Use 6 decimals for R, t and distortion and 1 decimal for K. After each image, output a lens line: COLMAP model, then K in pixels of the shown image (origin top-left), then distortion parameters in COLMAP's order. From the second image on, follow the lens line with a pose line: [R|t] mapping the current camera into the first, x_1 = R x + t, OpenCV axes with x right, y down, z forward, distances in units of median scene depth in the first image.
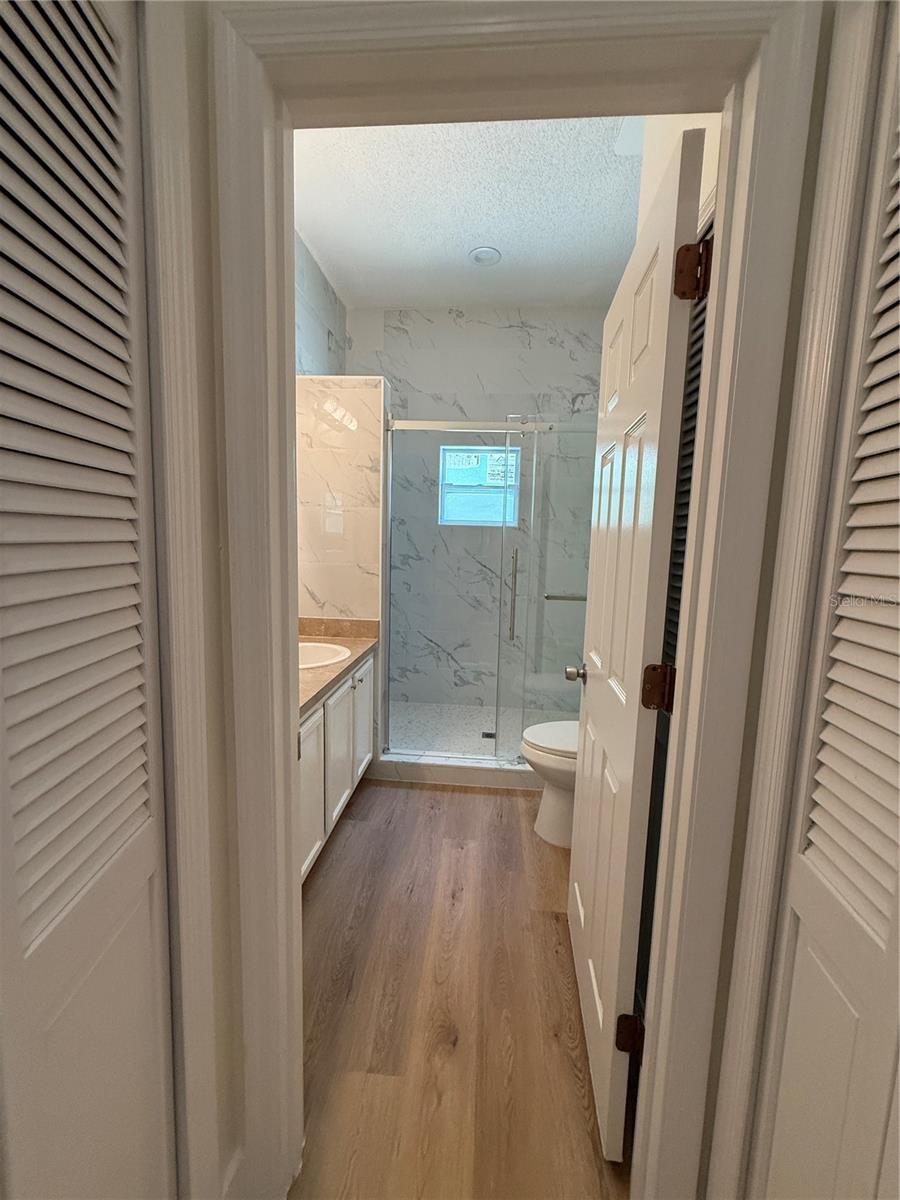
lens RADIAL K [[474.0, 0, 451.6], [0, 474.0, 595.2], [0, 0, 1]] dist [-0.000893, 0.000718]
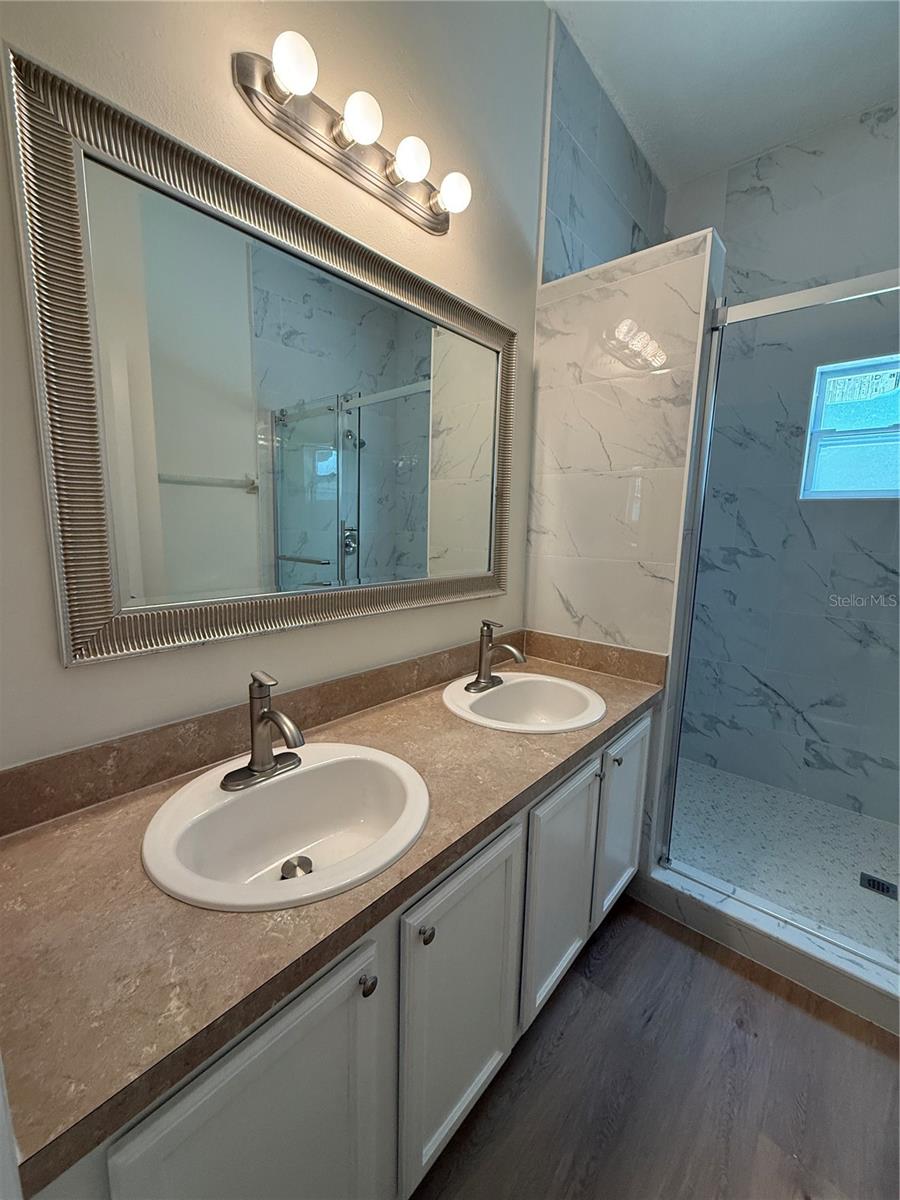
lens RADIAL K [[474.0, 0, 451.6], [0, 474.0, 595.5], [0, 0, 1]] dist [-0.000893, 0.000718]
pose [[0.804267, 0.081155, -0.588701, -0.024735], [-0.069189, 0.996682, 0.042873, -0.029614], [0.590227, 0.006250, 0.807213, 0.337760]]
